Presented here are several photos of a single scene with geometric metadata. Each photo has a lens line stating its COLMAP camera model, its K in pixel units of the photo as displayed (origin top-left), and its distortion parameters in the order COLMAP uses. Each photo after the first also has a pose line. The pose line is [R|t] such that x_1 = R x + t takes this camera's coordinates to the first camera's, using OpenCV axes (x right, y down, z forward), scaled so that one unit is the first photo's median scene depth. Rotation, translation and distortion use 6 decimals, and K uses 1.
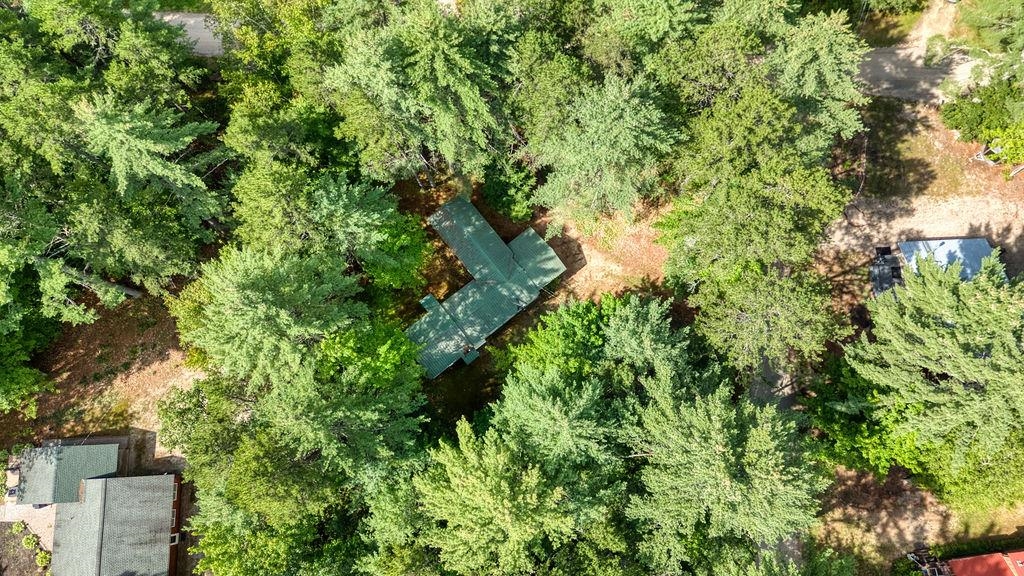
lens RADIAL K [[691.6, 0, 512.0], [0, 691.6, 288.0], [0, 0, 1]] dist [0.004689, 0.000007]
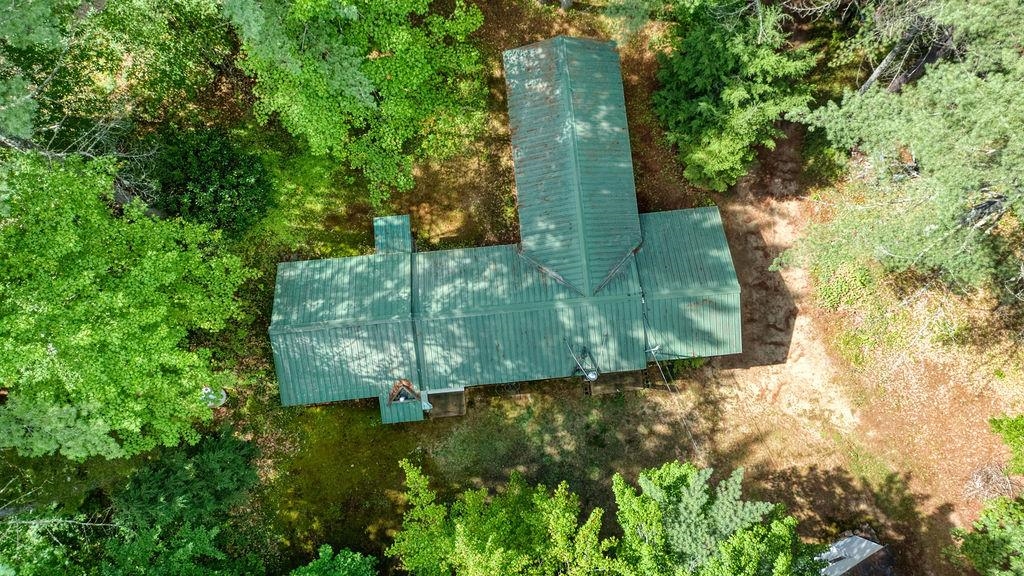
lens RADIAL K [[691.6, 0, 512.0], [0, 691.6, 288.0], [0, 0, 1]] dist [0.004689, 0.000007]
pose [[0.836103, 0.539791, -0.097759, -0.007249], [-0.531250, 0.841170, 0.101025, -0.029316], [0.136764, -0.032533, 0.990069, 0.614063]]
